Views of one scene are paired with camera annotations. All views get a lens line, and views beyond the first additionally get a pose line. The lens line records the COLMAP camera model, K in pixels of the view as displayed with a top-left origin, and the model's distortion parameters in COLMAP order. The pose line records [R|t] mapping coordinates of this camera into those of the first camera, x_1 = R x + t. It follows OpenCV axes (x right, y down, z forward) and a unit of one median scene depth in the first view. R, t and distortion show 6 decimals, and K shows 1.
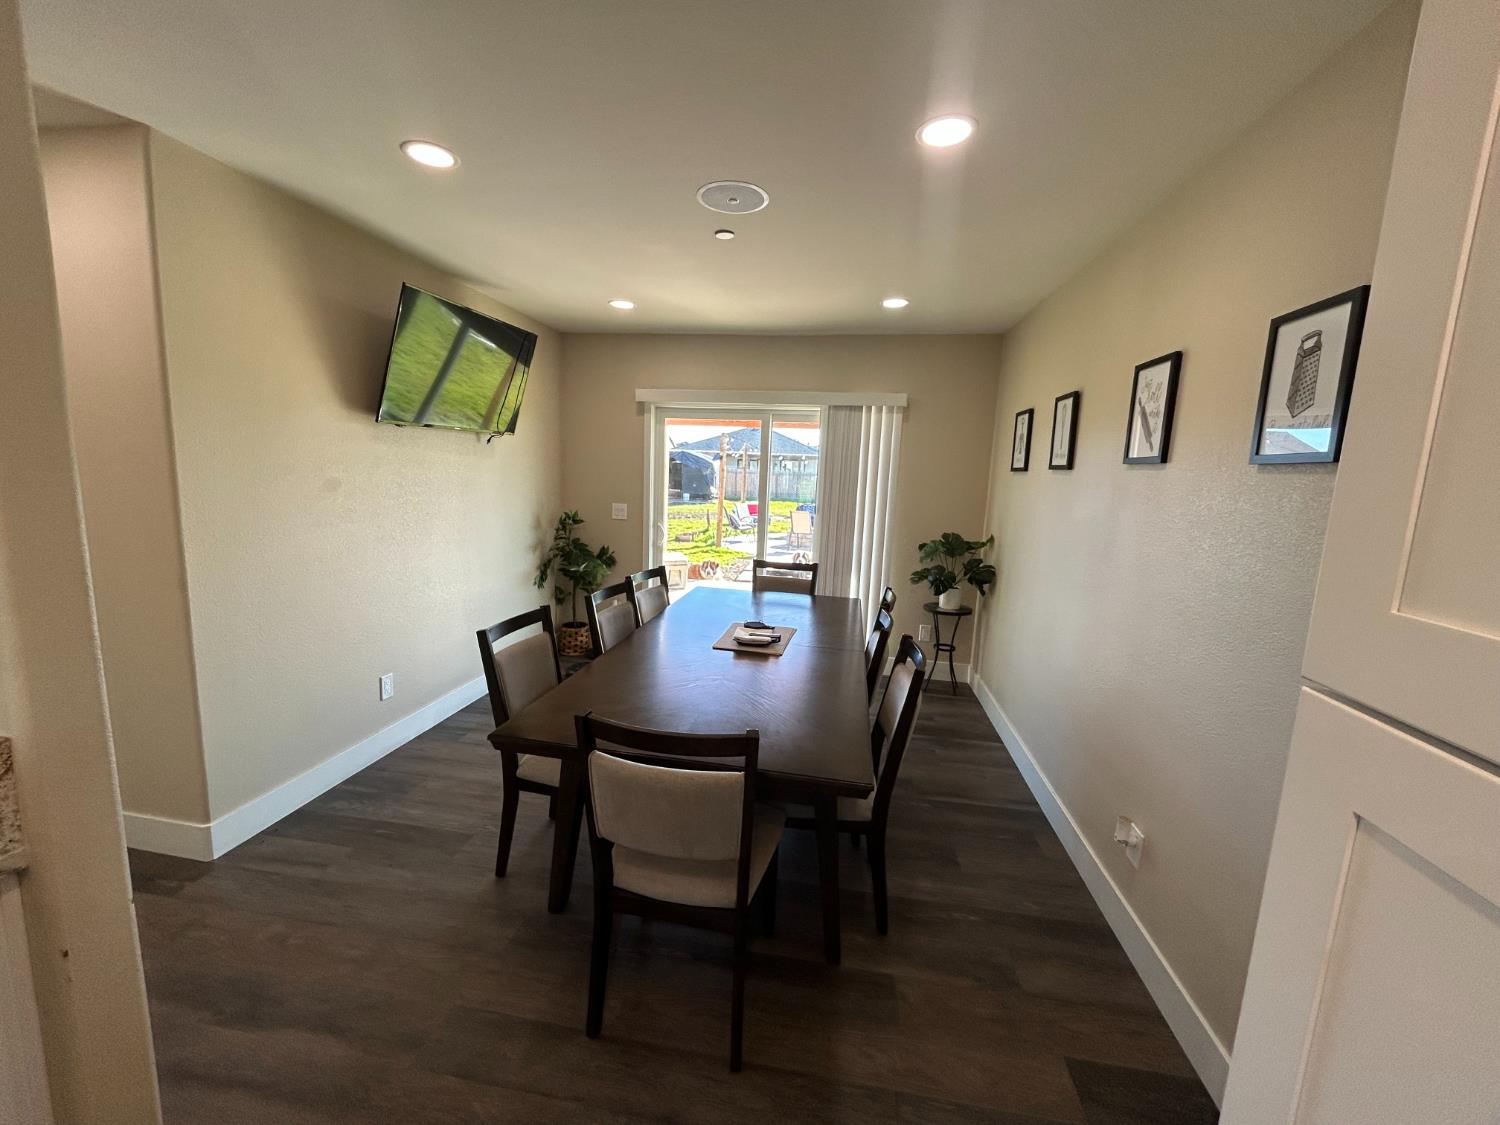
lens RADIAL K [[607.0, 0, 743.9], [0, 607.0, 559.6], [0, 0, 1]] dist [0.001779, -0.000002]
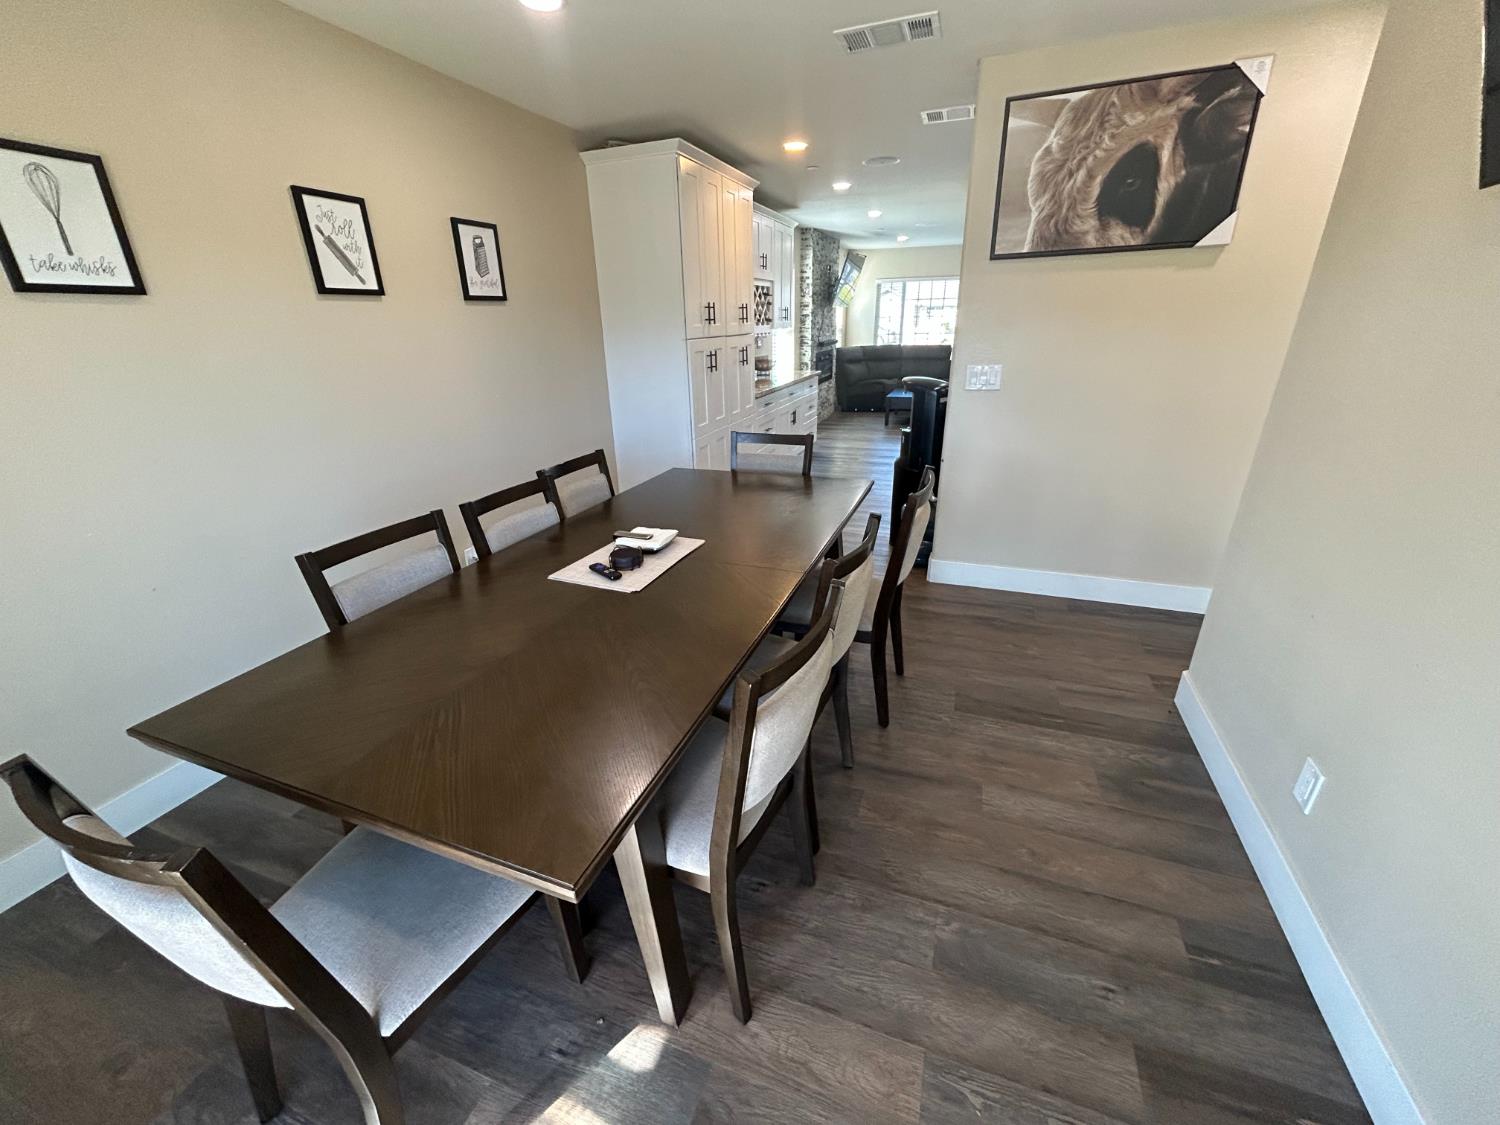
lens RADIAL K [[607.0, 0, 743.9], [0, 607.0, 559.6], [0, 0, 1]] dist [0.001779, -0.000002]
pose [[-0.980203, -0.092610, 0.175002, -0.410281], [0.009879, 0.859890, 0.510383, -0.417594], [-0.197749, 0.502008, -0.841952, 2.806267]]
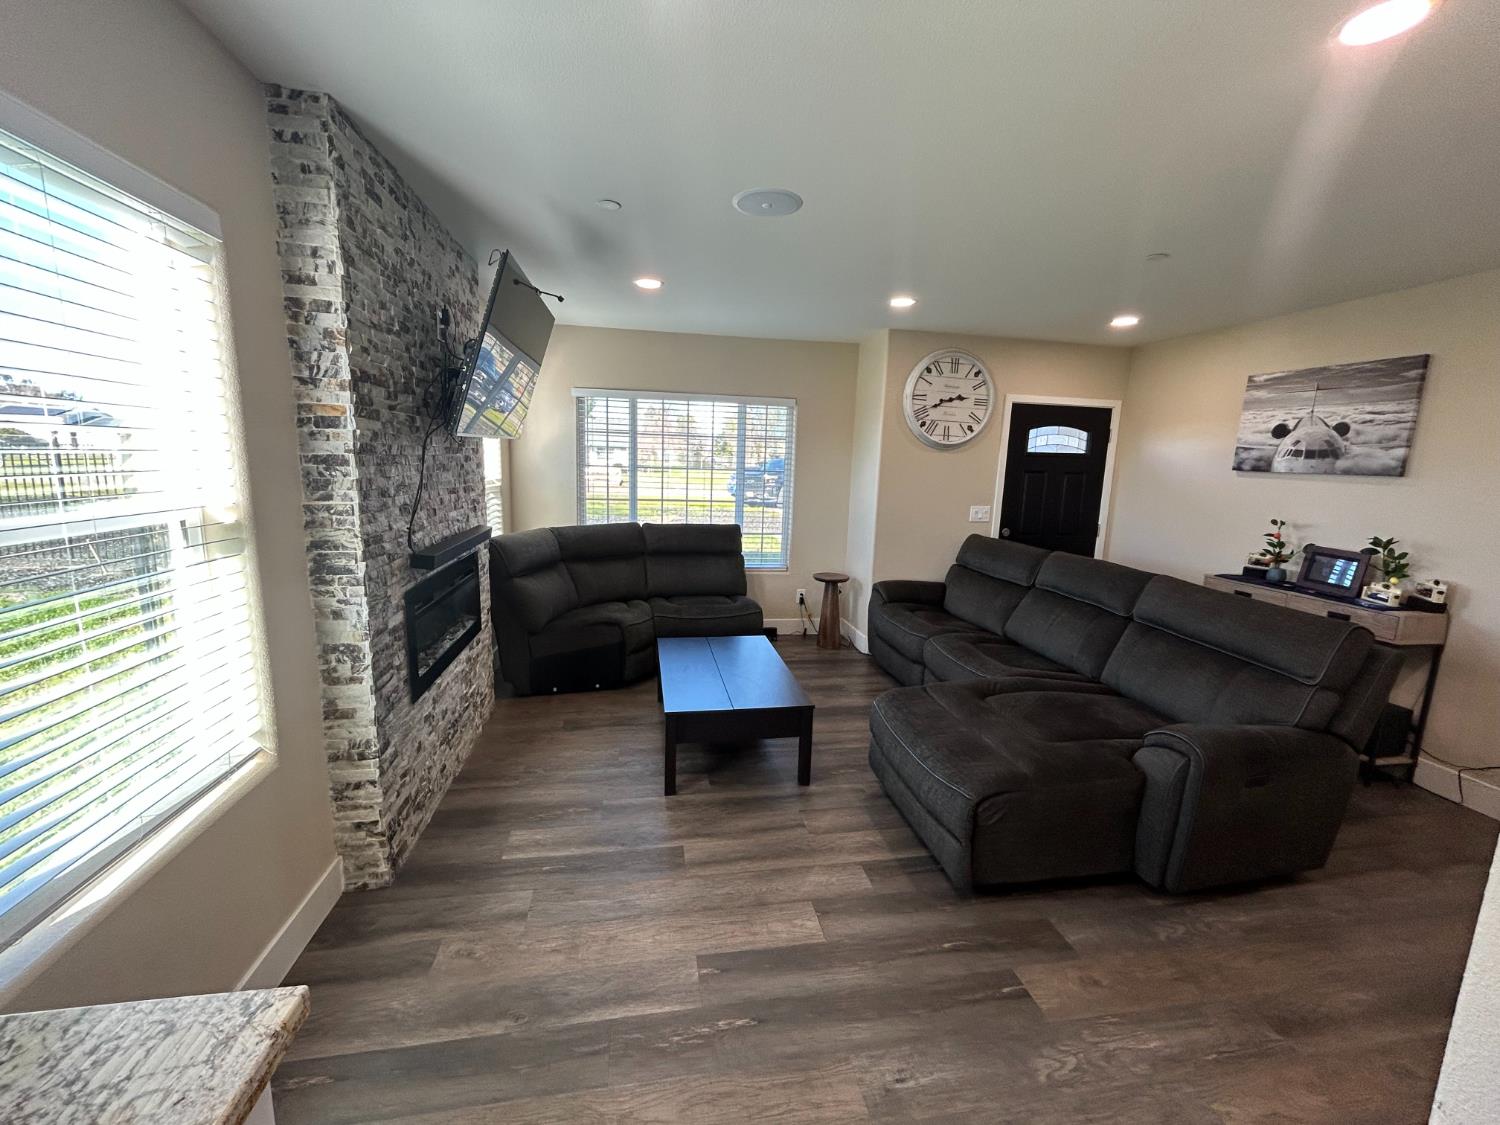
lens RADIAL K [[599.4, 0, 745.3], [0, 599.4, 560.5], [0, 0, 1]] dist [-0.001040, 0.000094]
pose [[-0.943385, -0.010868, -0.331521, -0.217916], [-0.113821, 0.949385, 0.292769, 0.184793], [0.311559, 0.313928, -0.896872, -1.302818]]
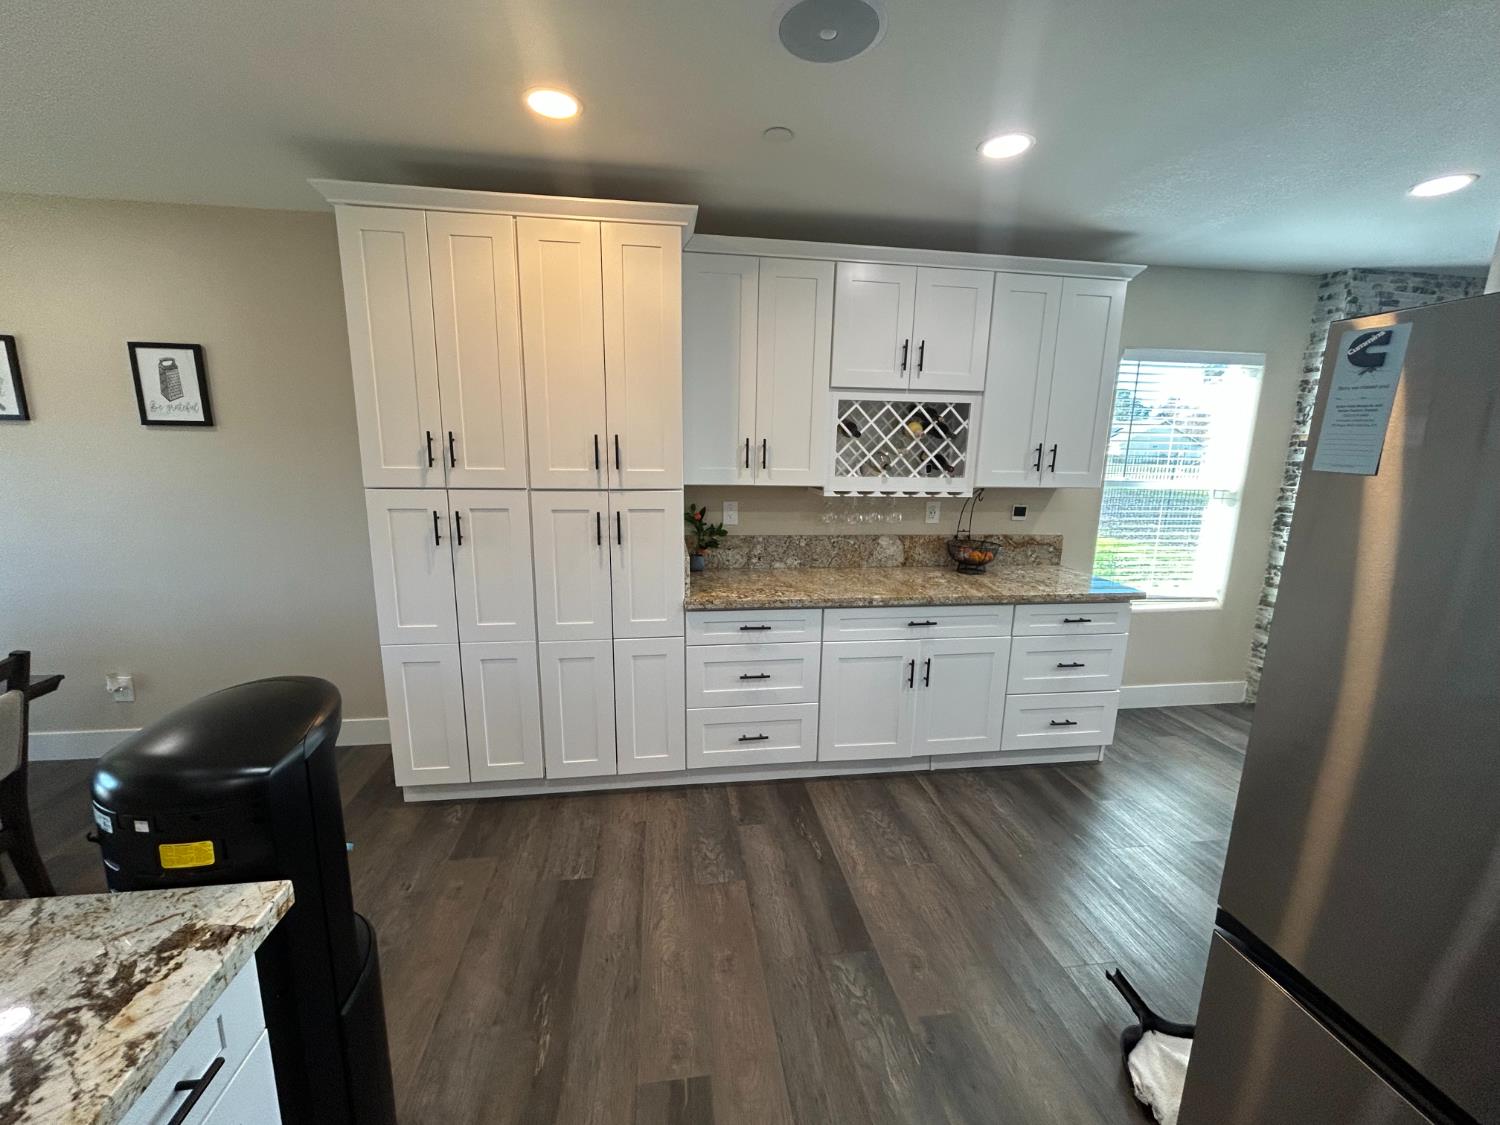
lens RADIAL K [[607.0, 0, 743.9], [0, 607.0, 559.6], [0, 0, 1]] dist [0.001779, -0.000002]
pose [[-0.296621, -0.222097, 0.928811, -1.375388], [0.114542, 0.957287, 0.265486, -0.053555], [-0.948101, 0.185137, -0.258512, -0.112261]]
